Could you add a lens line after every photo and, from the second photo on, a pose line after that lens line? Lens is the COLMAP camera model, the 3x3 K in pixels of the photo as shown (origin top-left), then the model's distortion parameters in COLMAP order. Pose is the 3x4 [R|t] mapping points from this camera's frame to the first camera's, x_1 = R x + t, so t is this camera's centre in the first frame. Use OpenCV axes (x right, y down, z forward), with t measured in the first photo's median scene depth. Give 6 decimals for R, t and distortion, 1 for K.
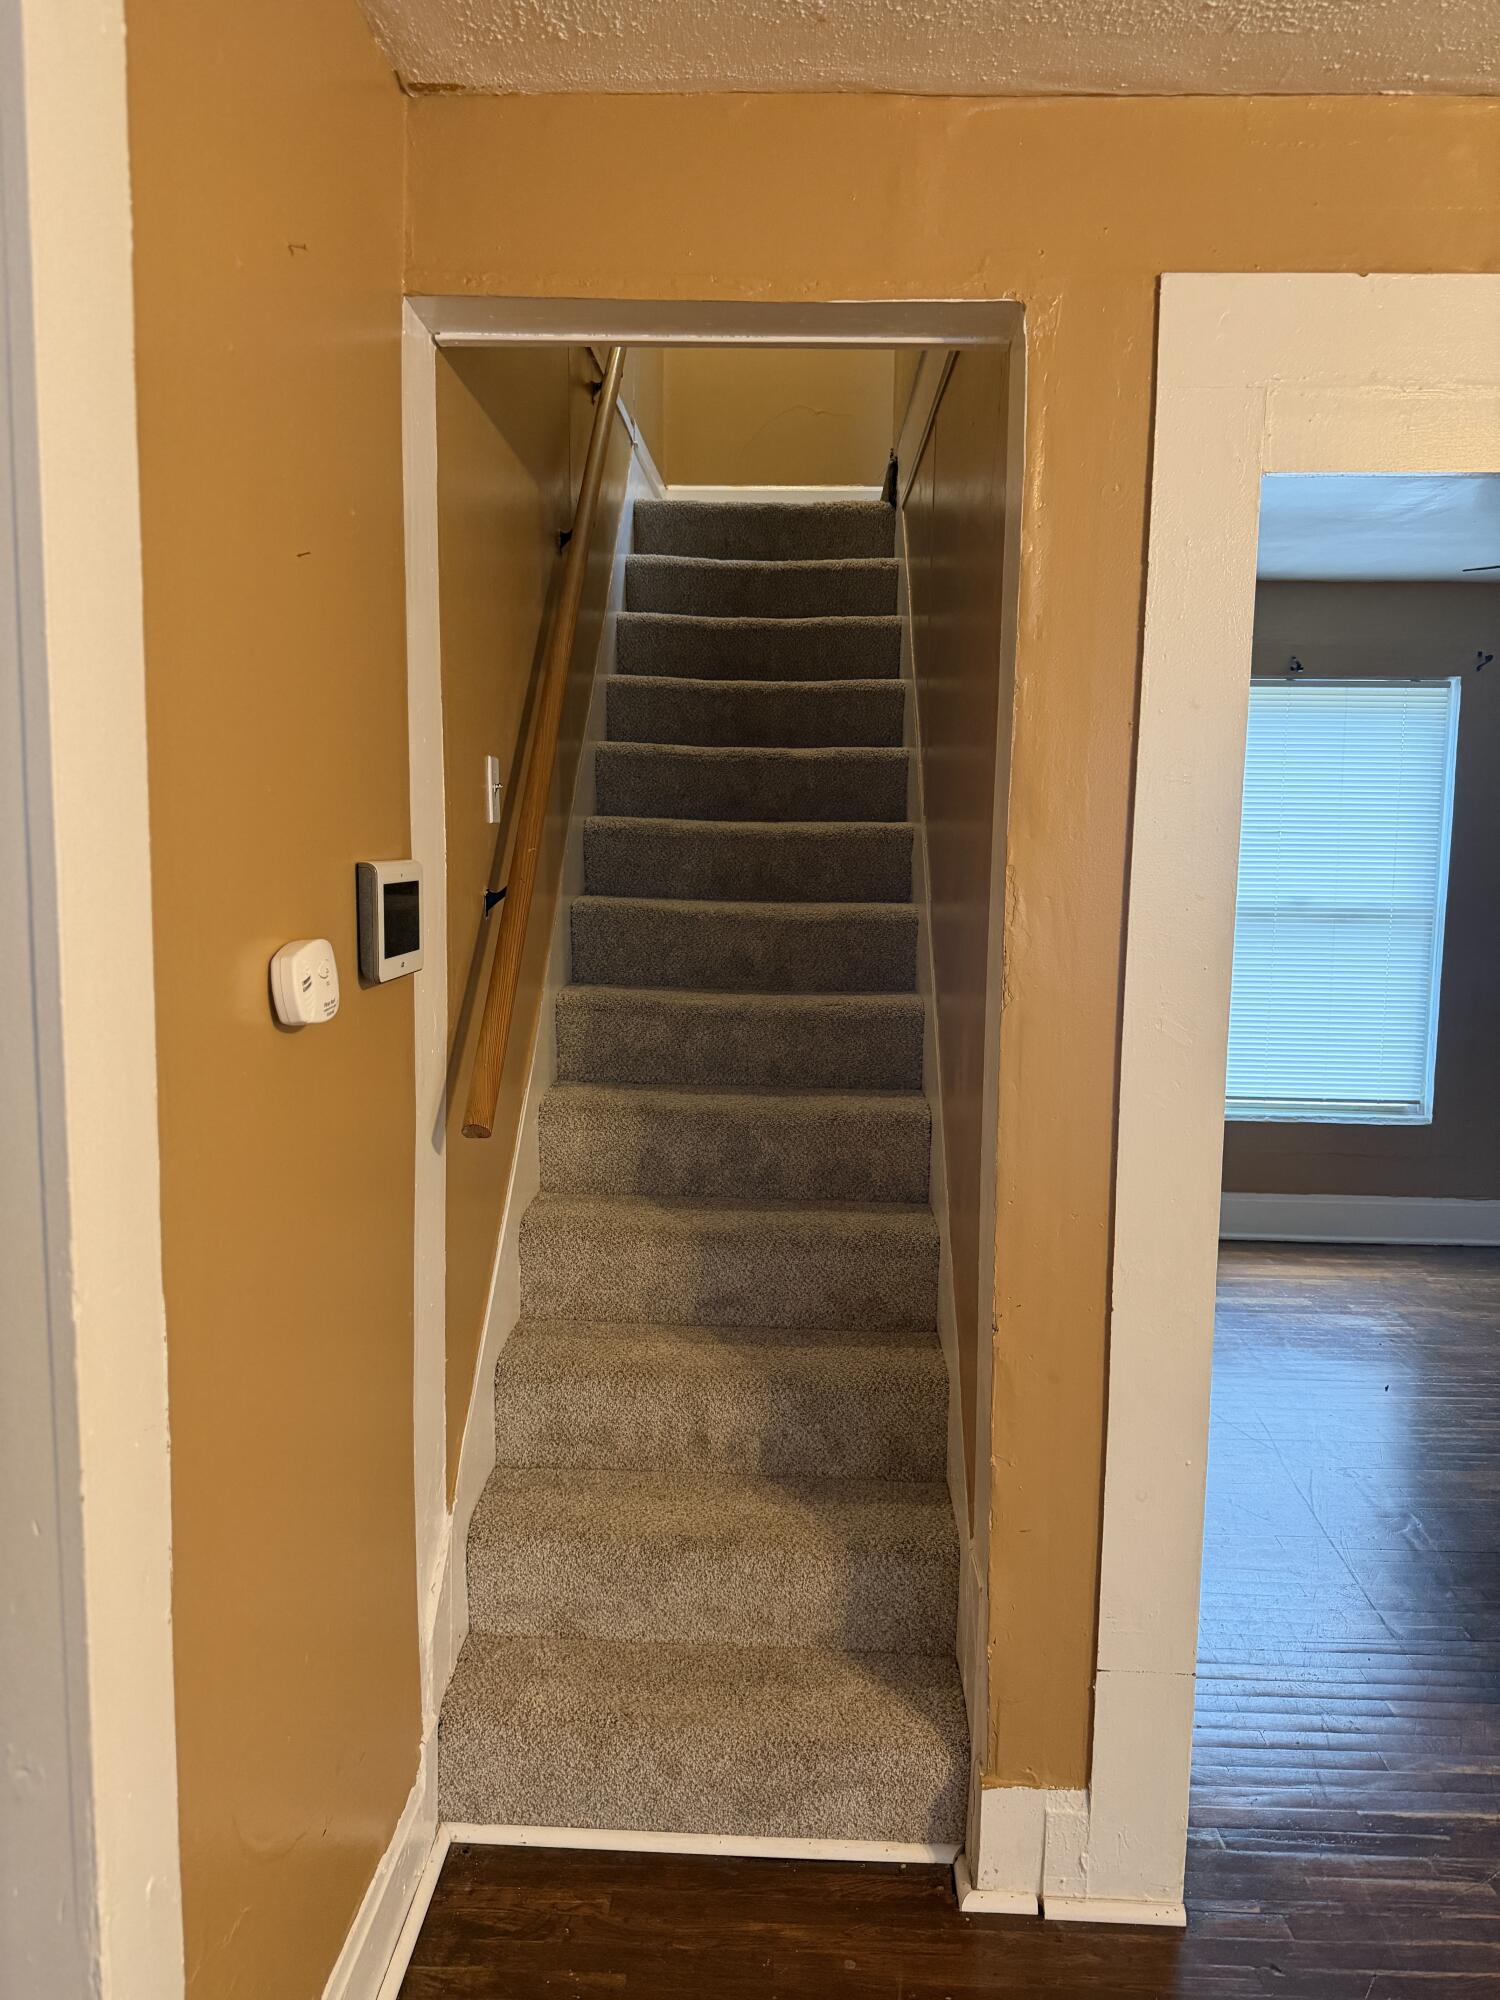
lens RADIAL K [[1434.9, 0, 750.0], [0, 1434.9, 1000.0], [0, 0, 1]] dist [-0.008230, -0.004038]
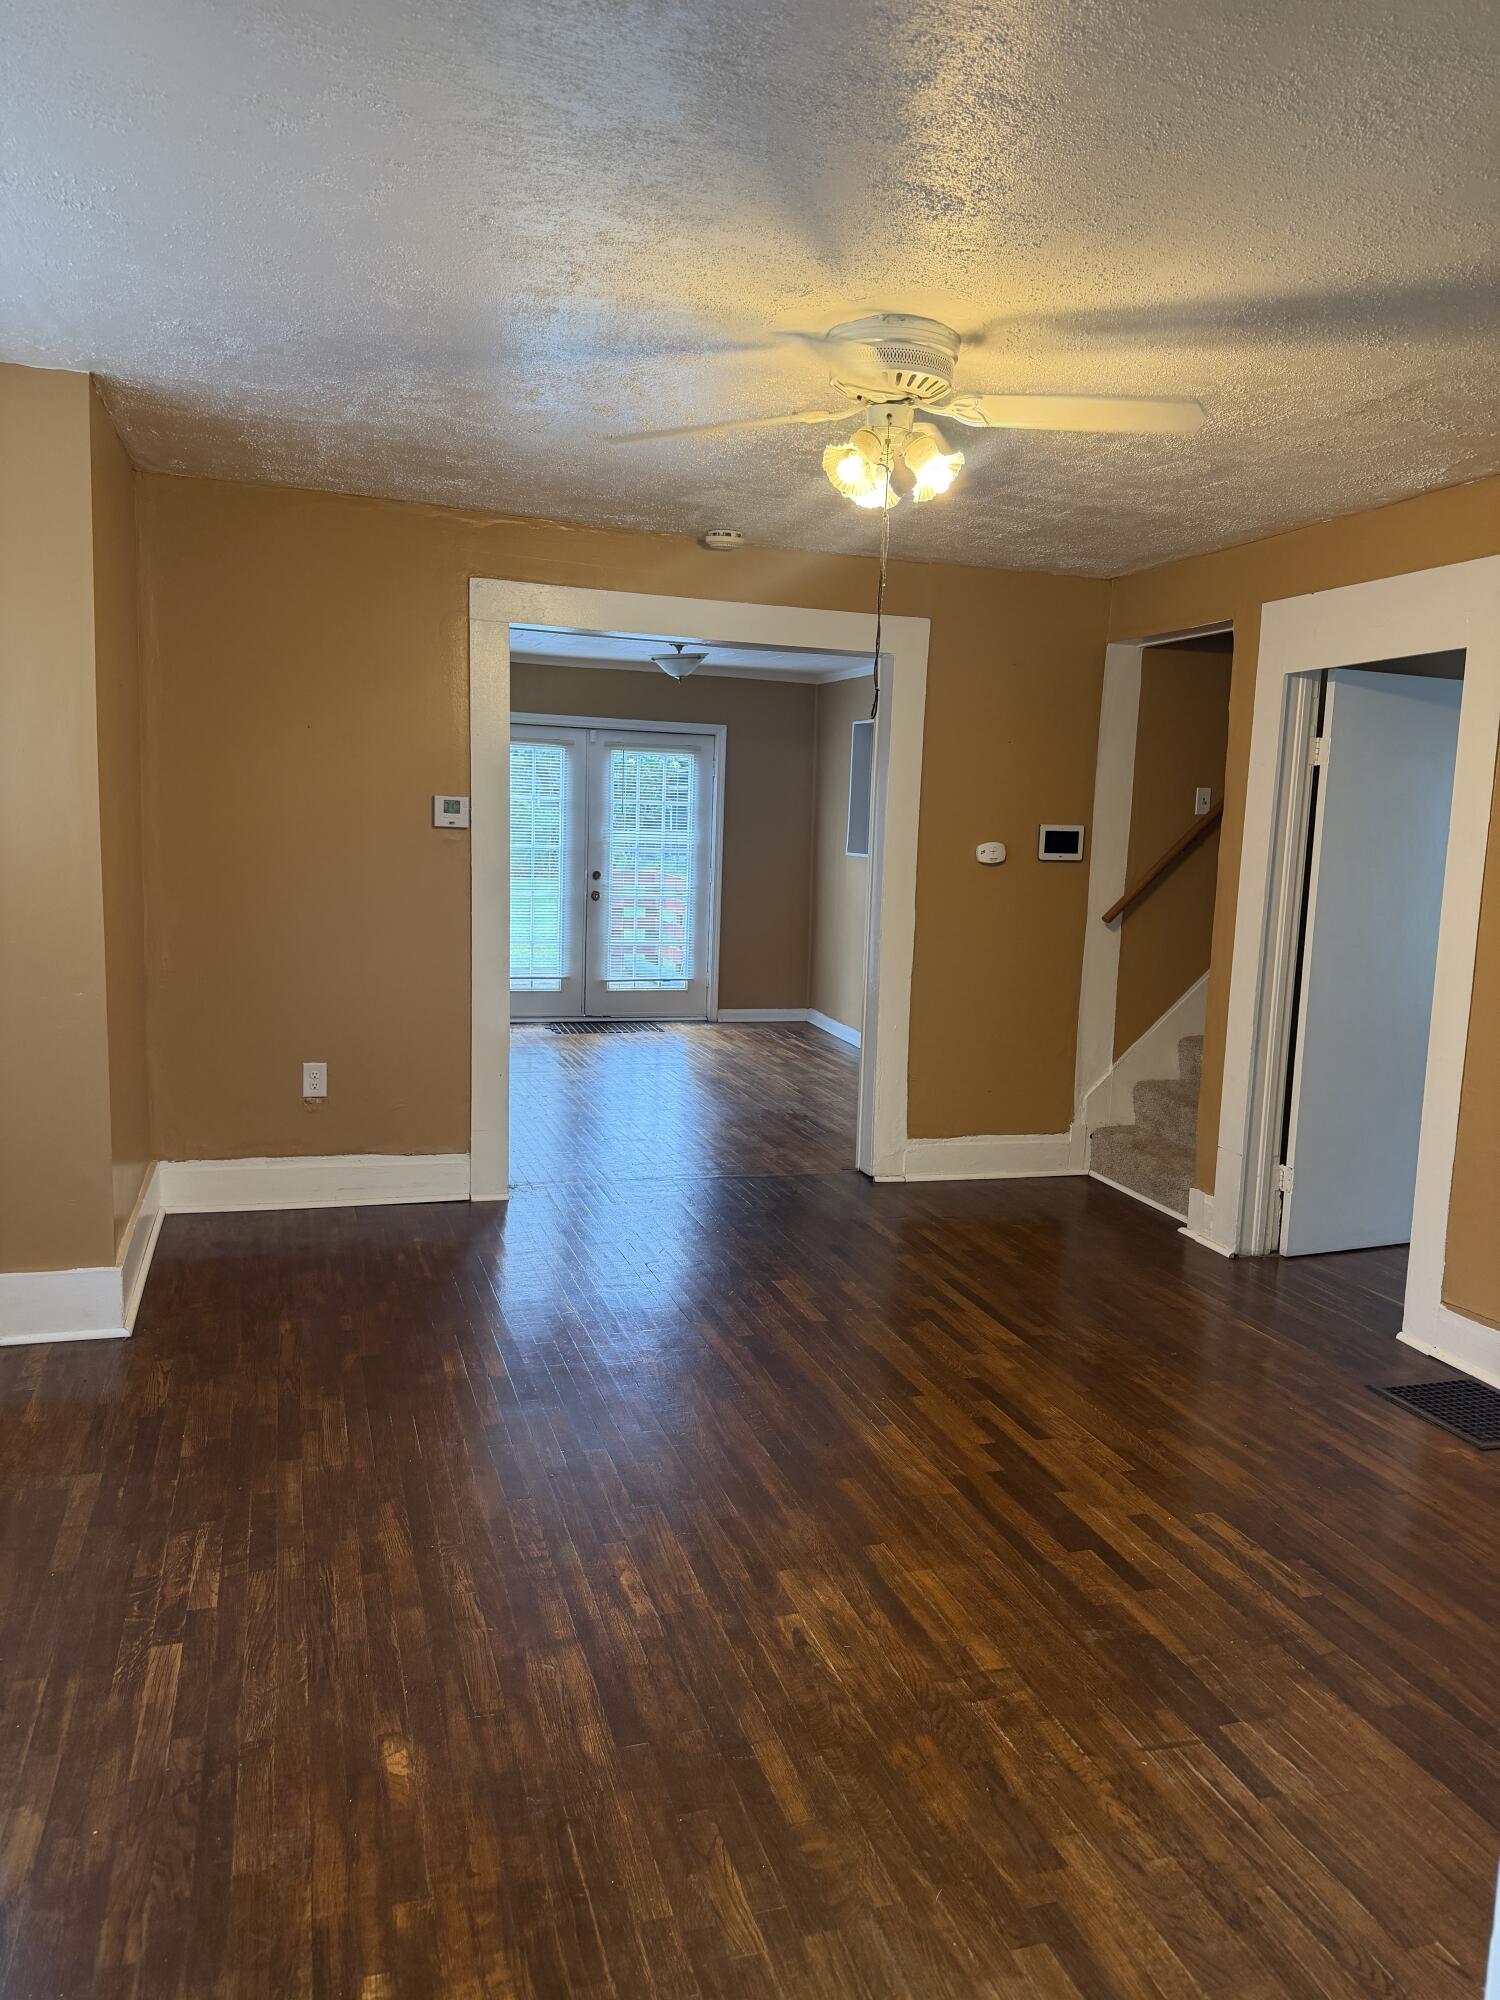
lens RADIAL K [[1399.0, 0, 759.0], [0, 1399.0, 993.0], [0, 0, 1]] dist [0.009530, -0.007151]
pose [[0.344057, 0.114891, -0.931893, 2.211378], [-0.132019, 0.988546, 0.073134, 0.122369], [0.929621, 0.097866, 0.355284, -0.656524]]
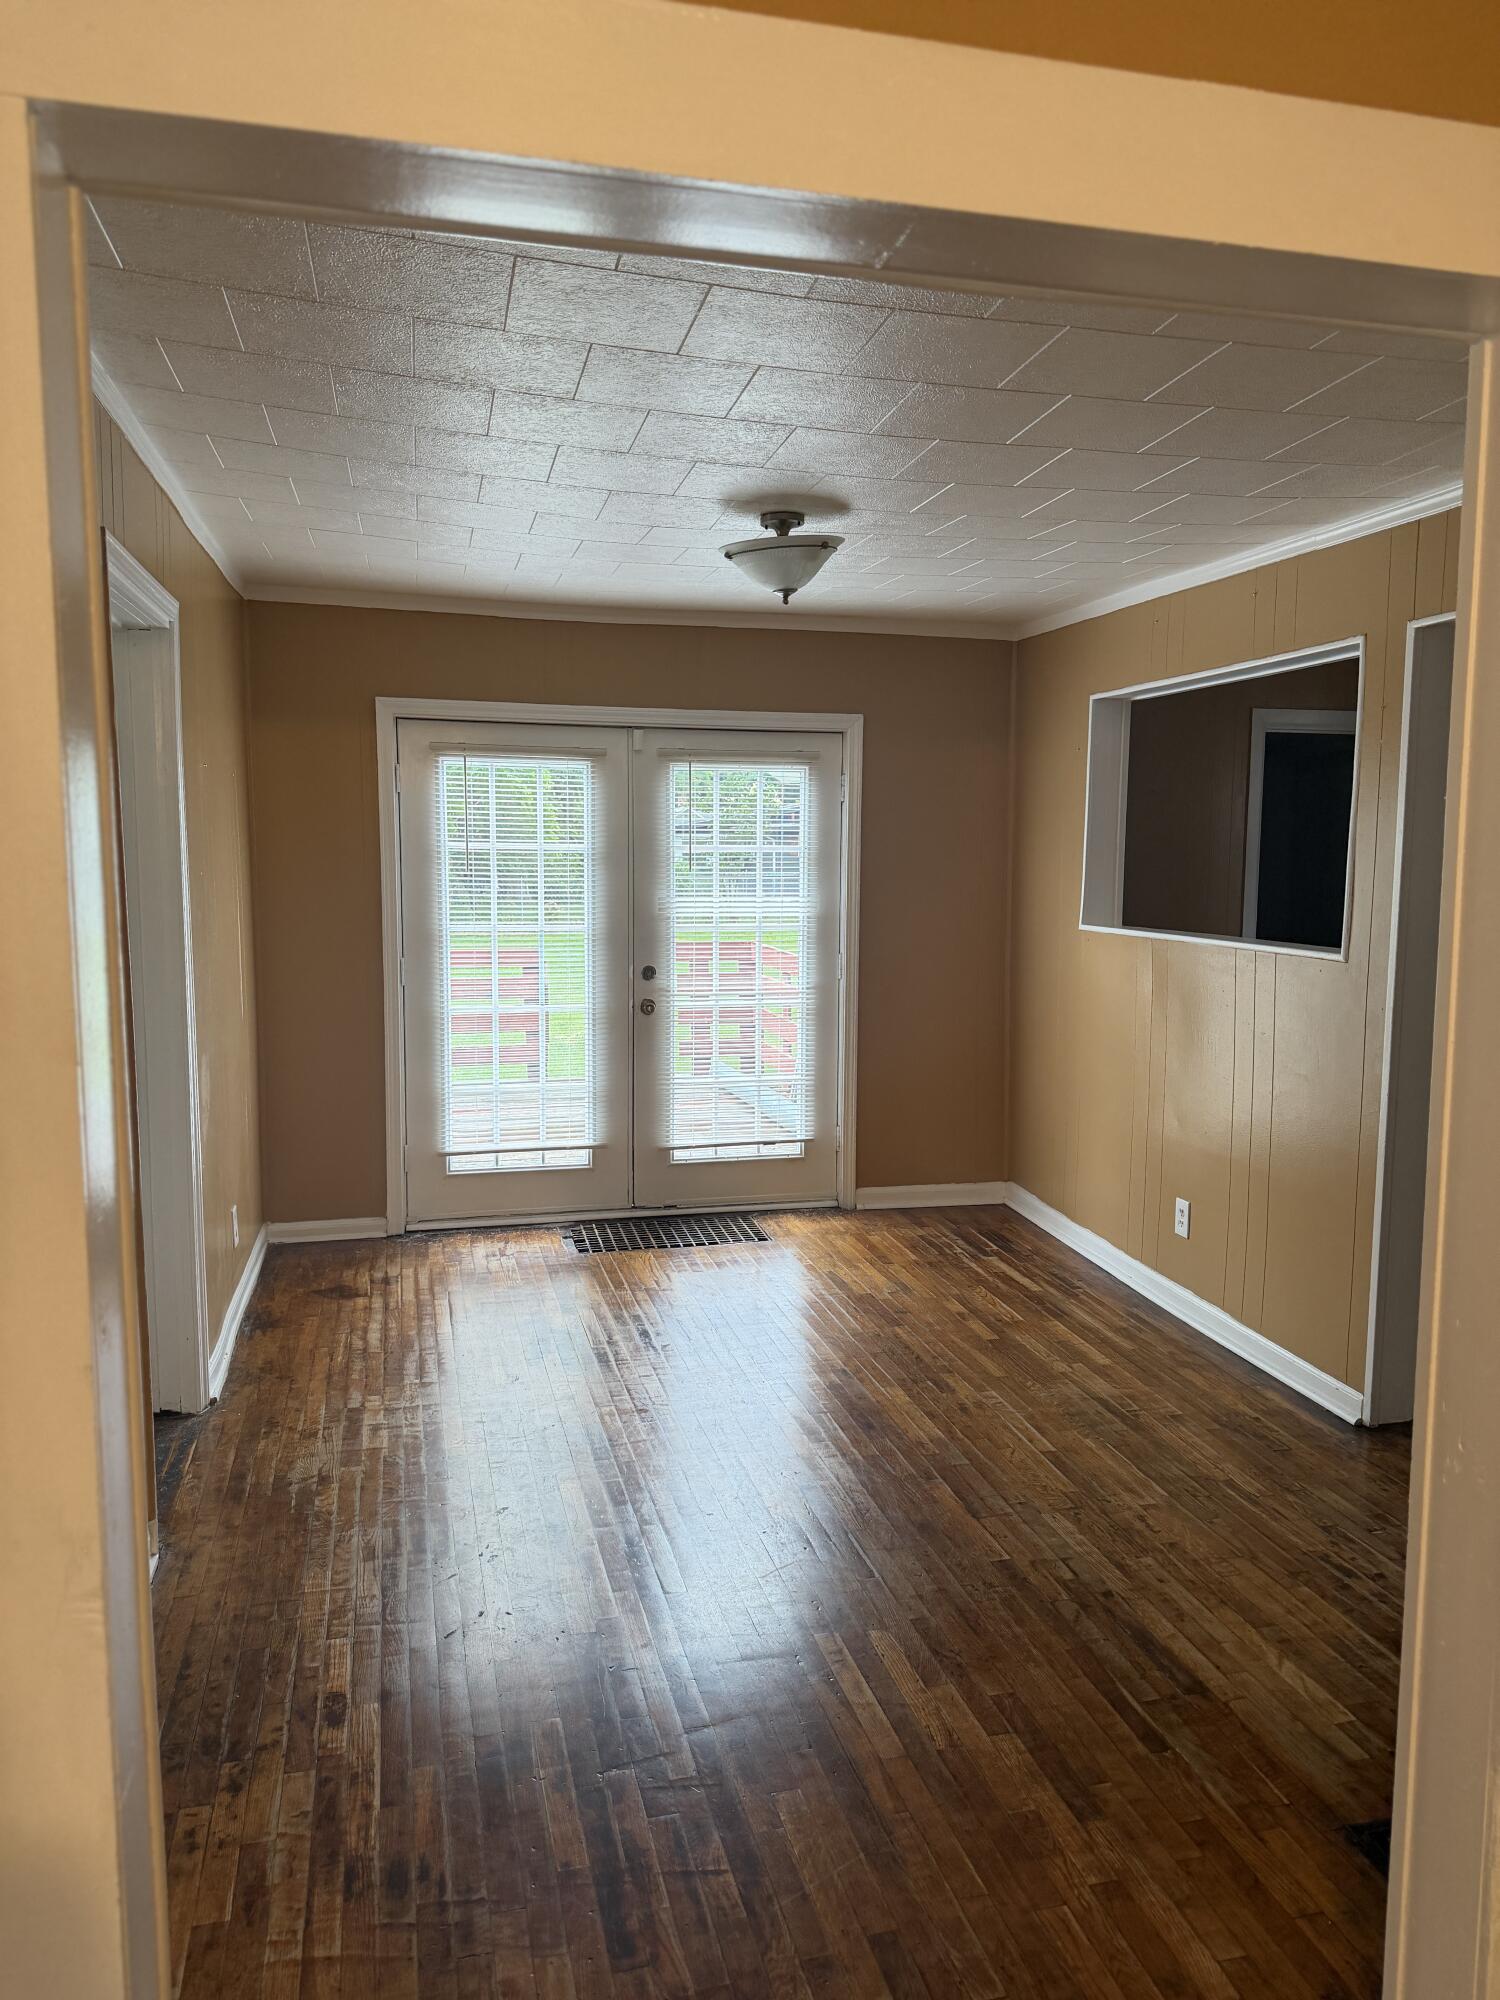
lens RADIAL K [[1399.0, 0, 759.0], [0, 1399.0, 993.0], [0, 0, 1]] dist [0.009530, -0.007151]
pose [[0.272557, 0.077942, -0.958977, 1.198283], [-0.108699, 0.992827, 0.049799, 0.069397], [0.955980, 0.090667, 0.279074, -0.354299]]
